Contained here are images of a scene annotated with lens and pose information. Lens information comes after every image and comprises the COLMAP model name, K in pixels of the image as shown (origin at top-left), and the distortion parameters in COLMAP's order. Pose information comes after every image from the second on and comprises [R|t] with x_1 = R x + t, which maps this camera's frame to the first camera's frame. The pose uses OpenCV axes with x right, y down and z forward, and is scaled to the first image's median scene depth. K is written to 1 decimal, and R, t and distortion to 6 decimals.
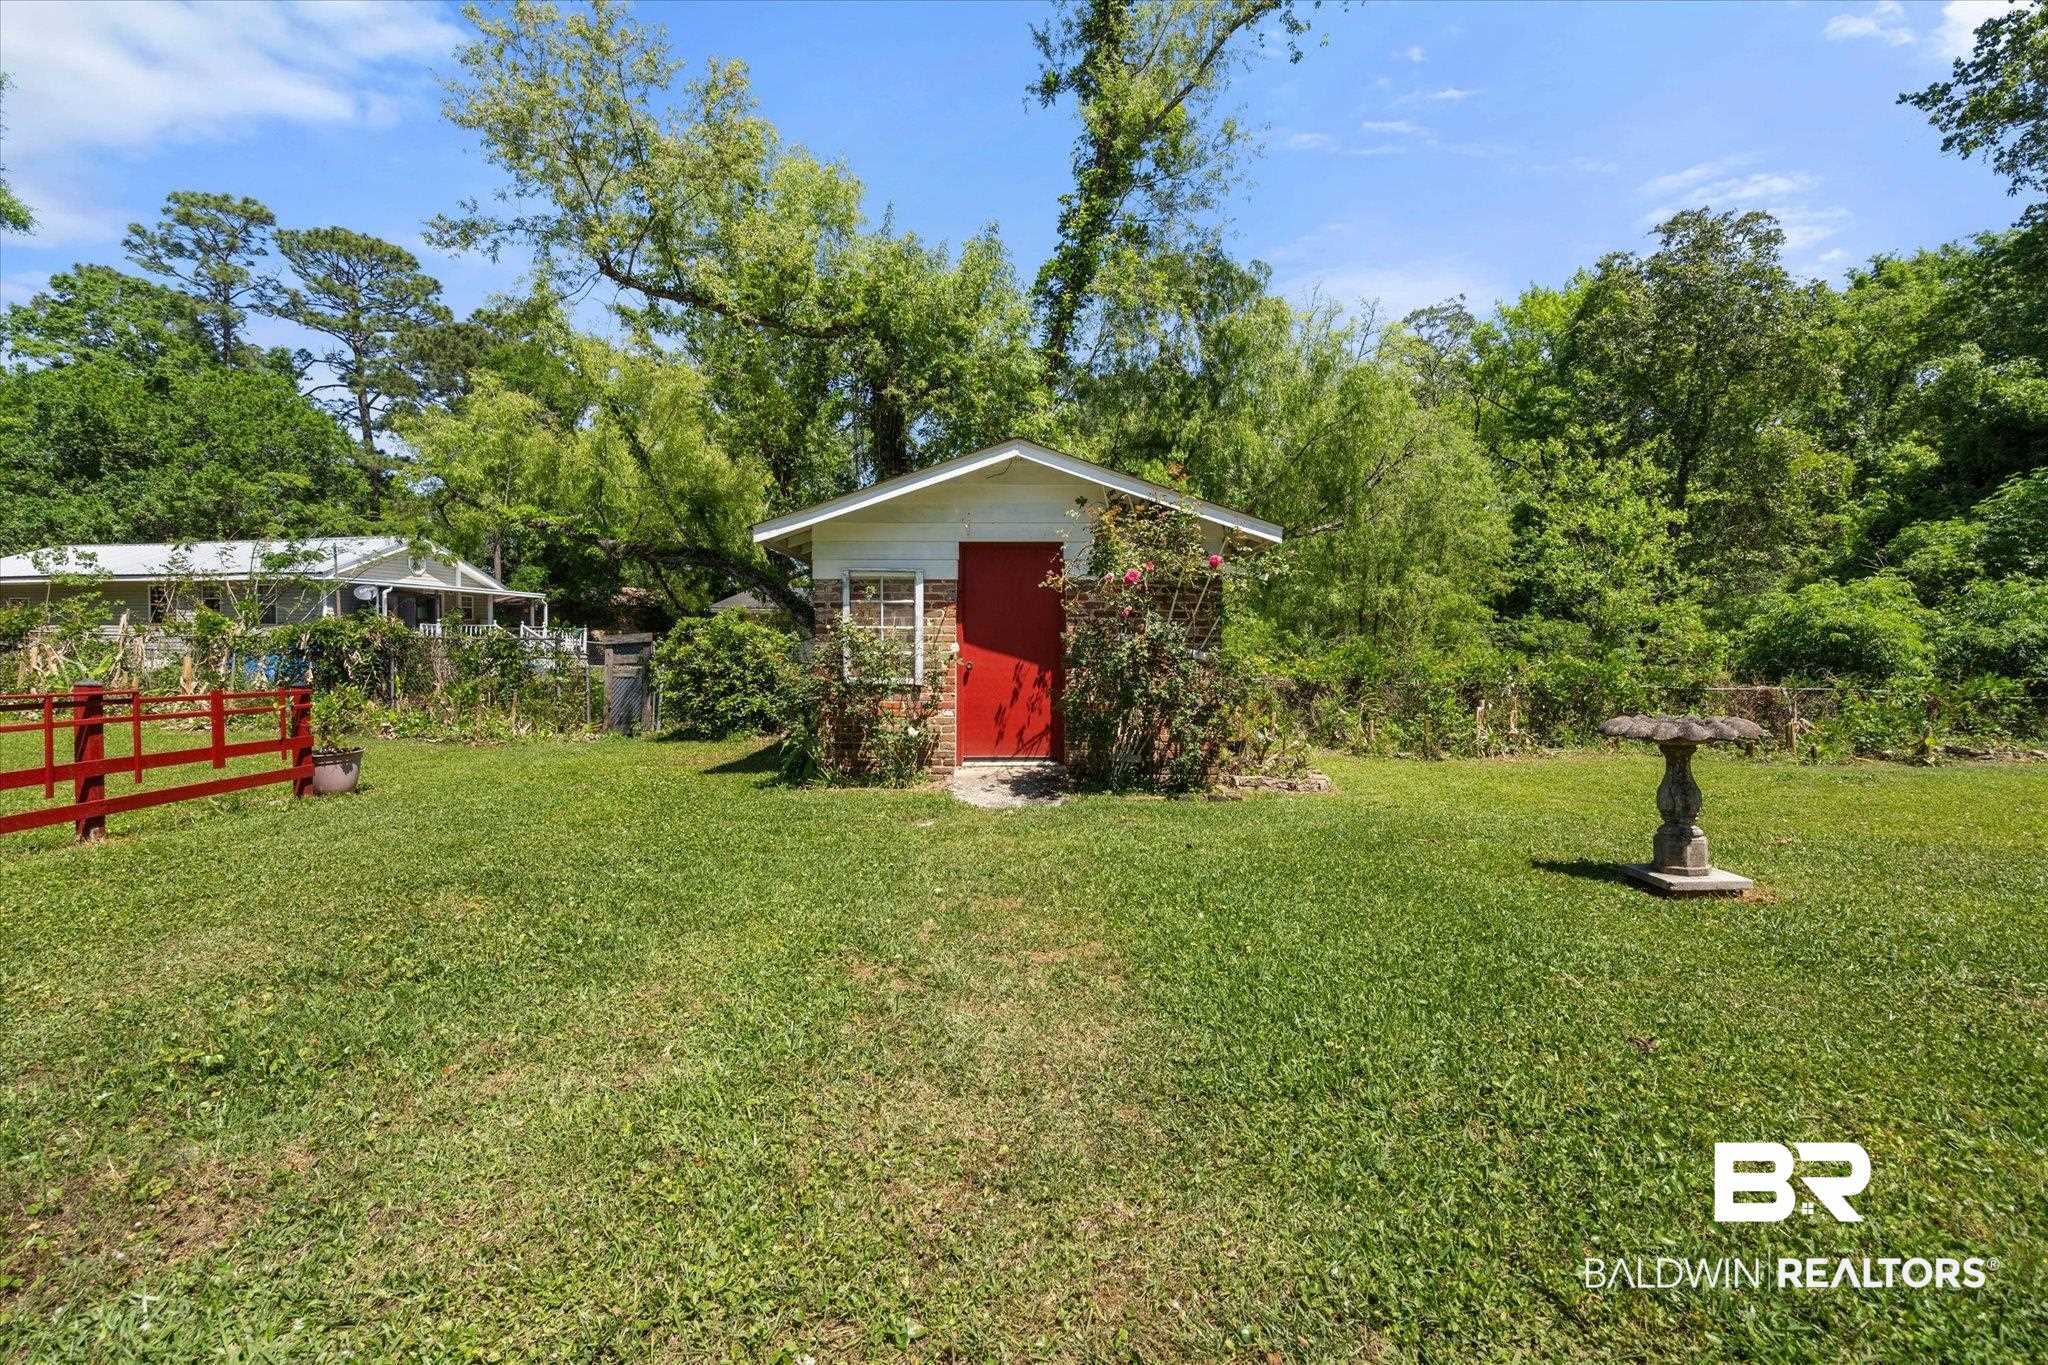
lens RADIAL K [[939.0, 0, 1005.3], [0, 939.0, 674.4], [0, 0, 1]] dist [0.003444, 0.000037]
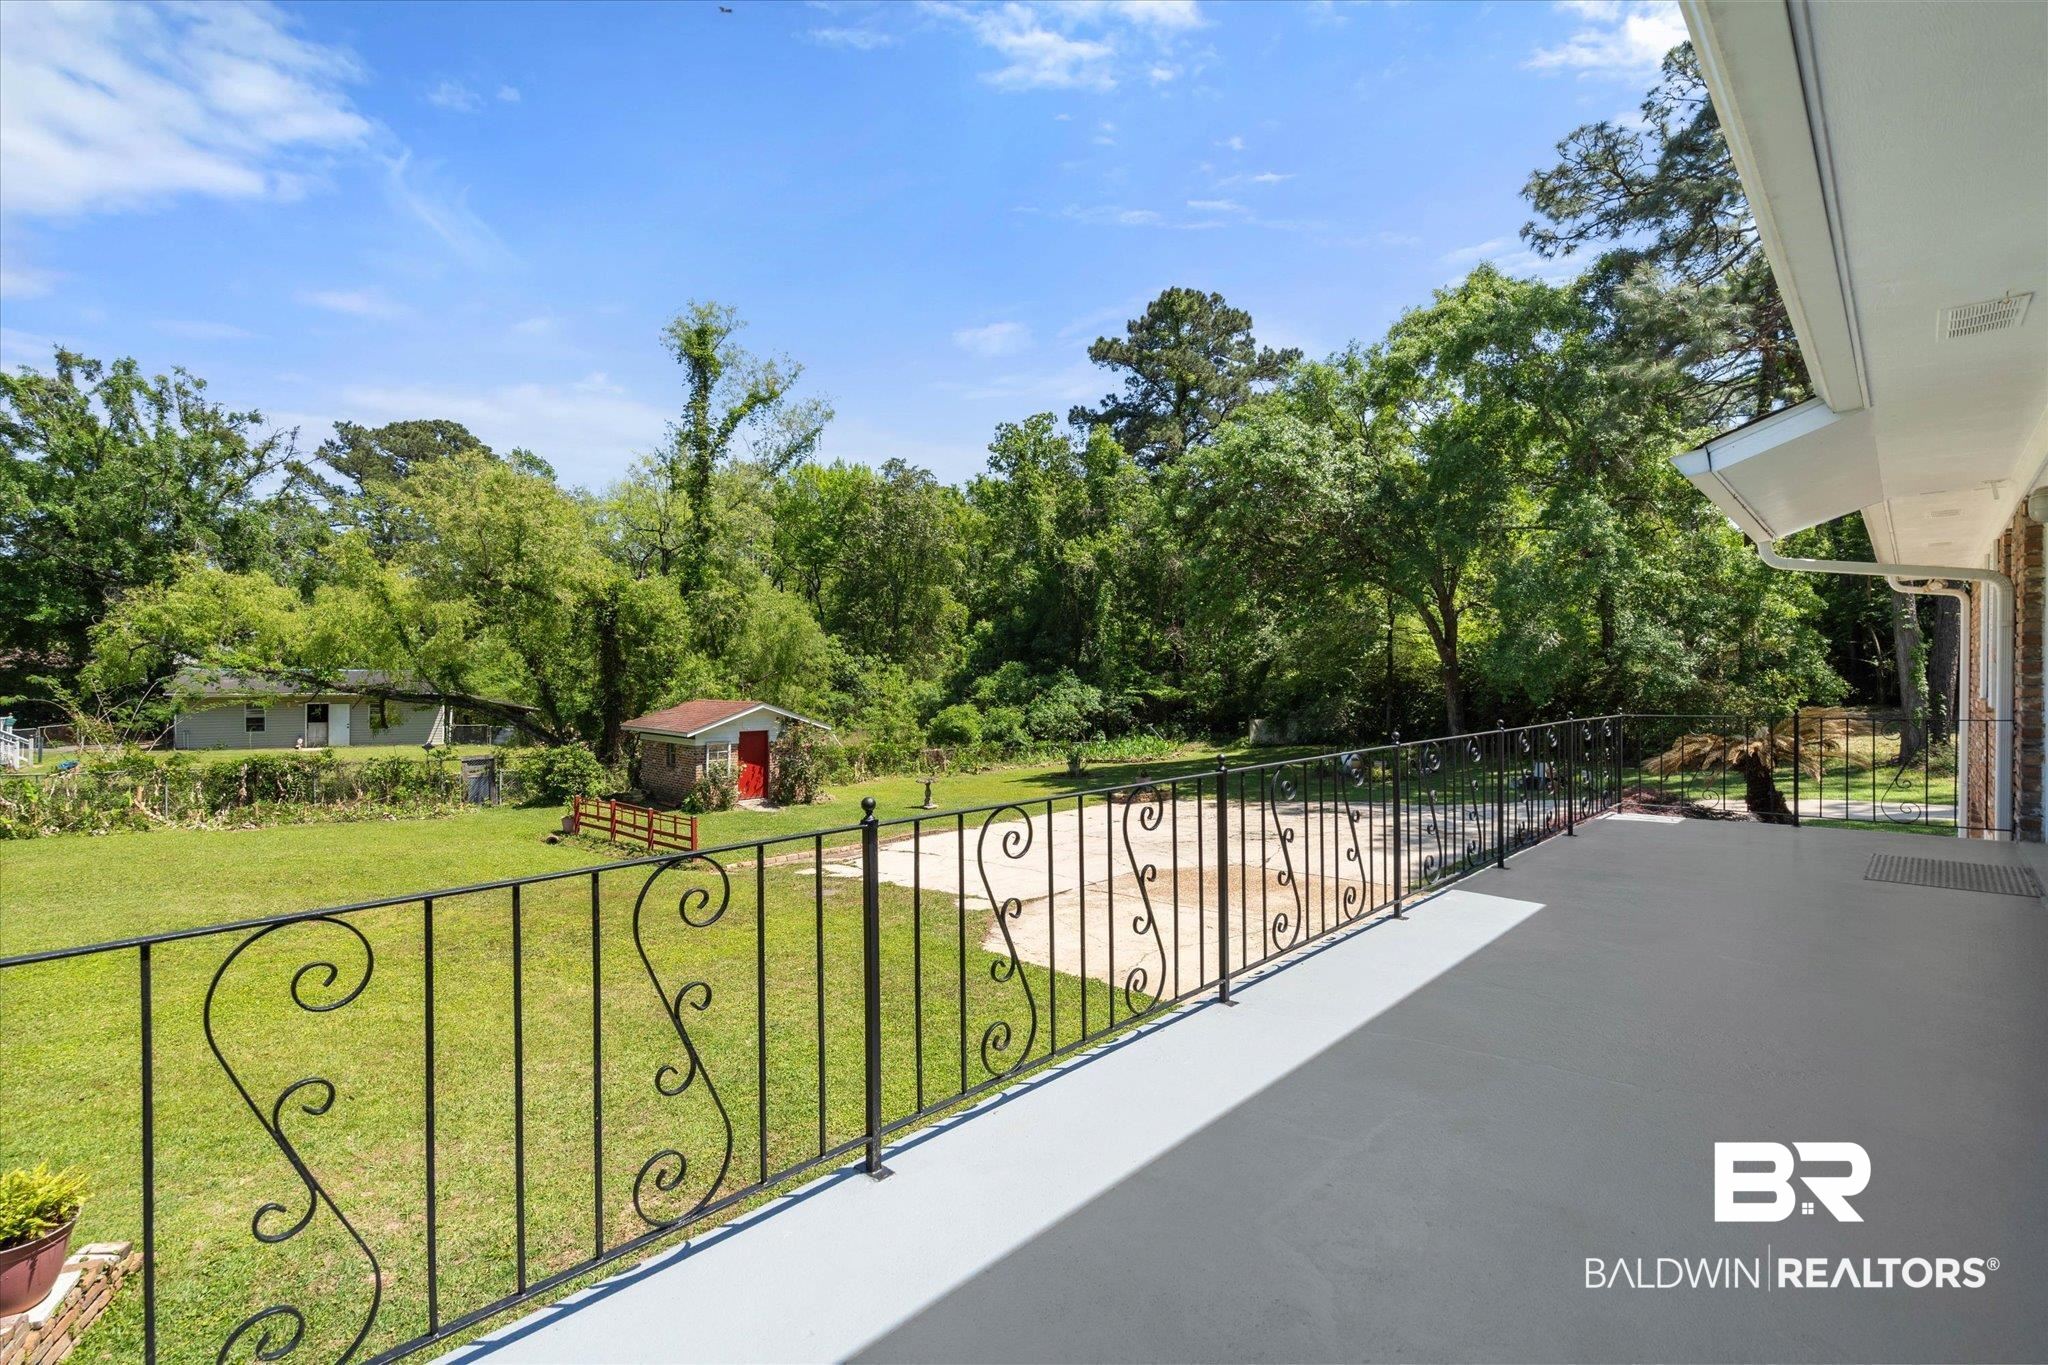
lens RADIAL K [[939.0, 0, 1005.3], [0, 939.0, 674.4], [0, 0, 1]] dist [0.003444, 0.000037]
pose [[0.725083, -0.004371, 0.688648, -0.977689], [0.014271, 0.999860, -0.008680, -0.181750], [-0.688514, 0.016121, 0.725044, -1.181057]]
